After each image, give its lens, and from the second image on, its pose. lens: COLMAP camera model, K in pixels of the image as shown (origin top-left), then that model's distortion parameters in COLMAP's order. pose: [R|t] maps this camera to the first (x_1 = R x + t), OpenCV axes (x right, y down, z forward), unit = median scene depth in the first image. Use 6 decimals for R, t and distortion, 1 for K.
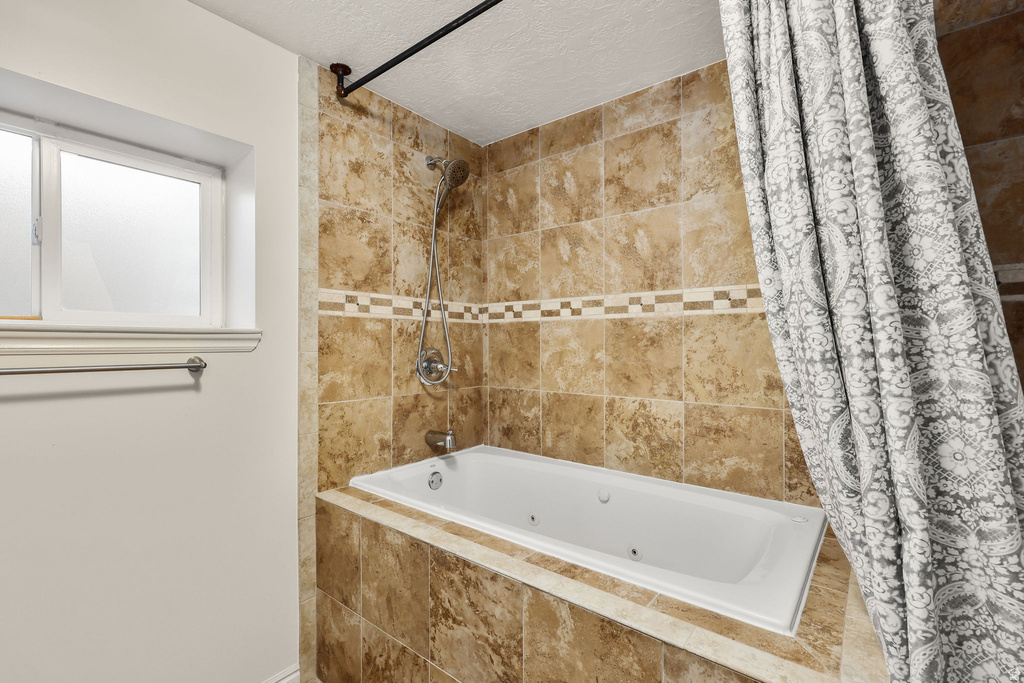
lens RADIAL K [[457.1, 0, 508.2], [0, 457.1, 343.4], [0, 0, 1]] dist [-0.002124, 0.000527]
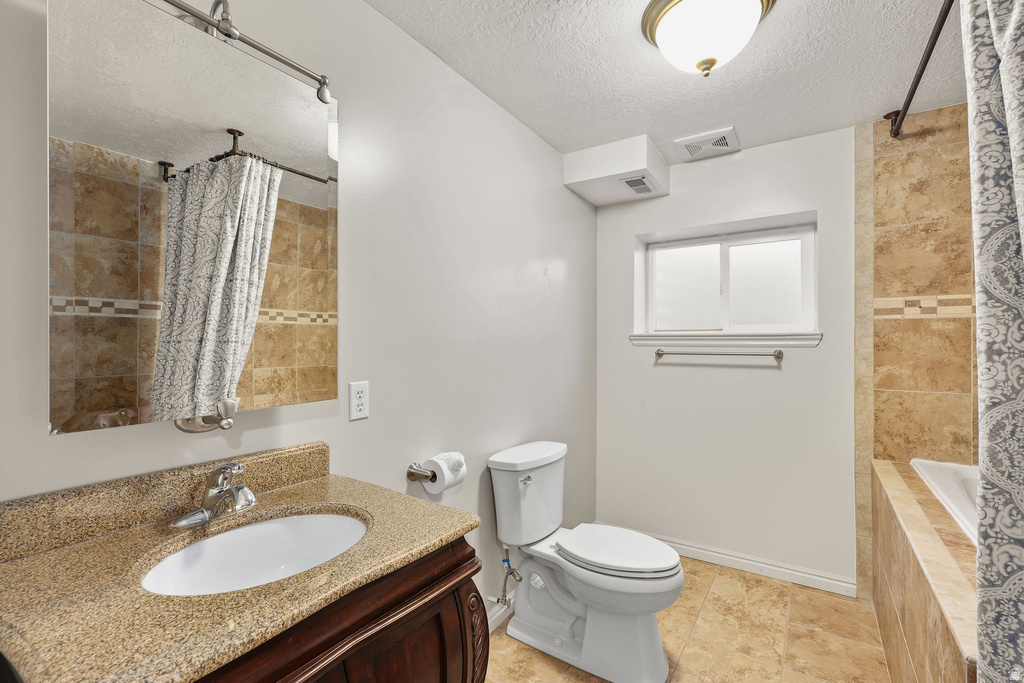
lens RADIAL K [[457.1, 0, 508.2], [0, 457.1, 343.4], [0, 0, 1]] dist [-0.002124, 0.000527]
pose [[0.100346, 0.005107, -0.994940, 0.742180], [0.004237, 0.999976, 0.005560, -0.006695], [0.994944, -0.004773, 0.100321, -0.140342]]
